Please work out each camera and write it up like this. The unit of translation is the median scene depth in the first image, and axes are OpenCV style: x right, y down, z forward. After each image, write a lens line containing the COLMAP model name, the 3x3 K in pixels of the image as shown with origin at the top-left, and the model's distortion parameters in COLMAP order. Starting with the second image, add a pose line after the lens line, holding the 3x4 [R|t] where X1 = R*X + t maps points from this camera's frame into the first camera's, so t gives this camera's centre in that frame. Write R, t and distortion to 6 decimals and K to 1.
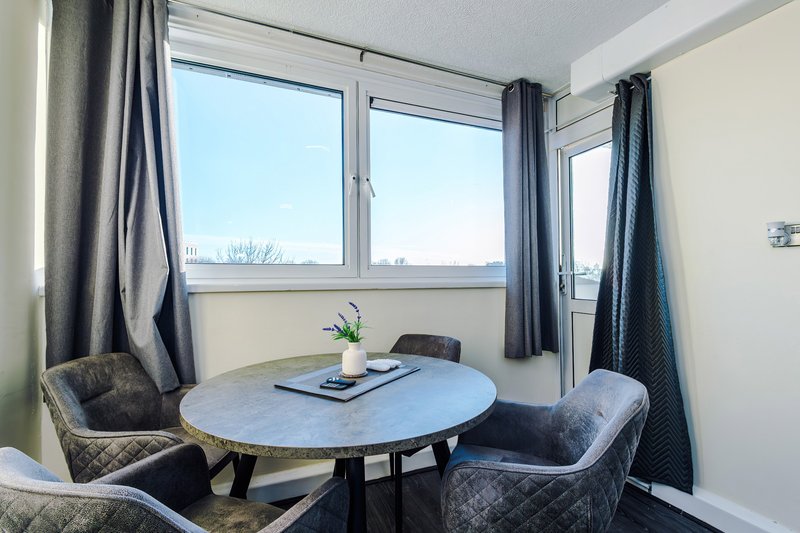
lens RADIAL K [[364.9, 0, 387.3], [0, 364.9, 267.6], [0, 0, 1]] dist [-0.000254, -0.000174]
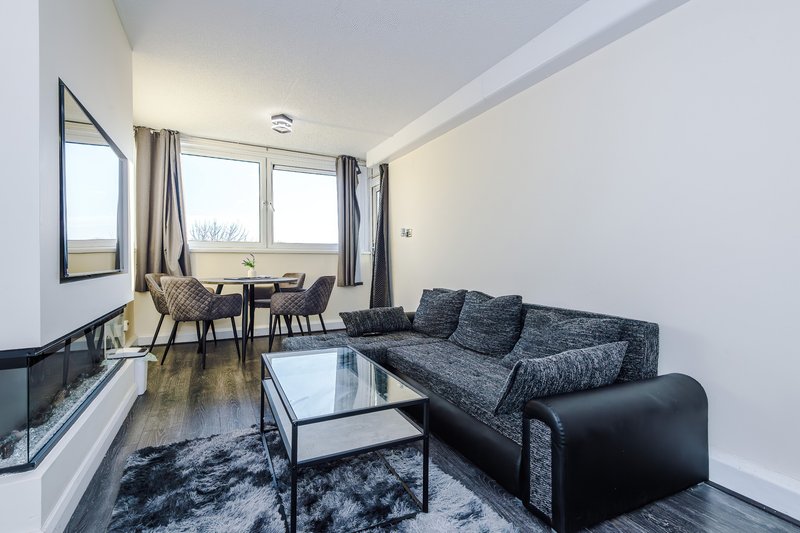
lens RADIAL K [[378.2, 0, 401.8], [0, 378.2, 262.4], [0, 0, 1]] dist [0.000646, 0.000010]
pose [[0.994970, 0.008930, 0.099770, 0.690576], [-0.012517, 0.999295, 0.035389, 0.030864], [-0.099383, -0.036460, 0.994381, -1.851463]]
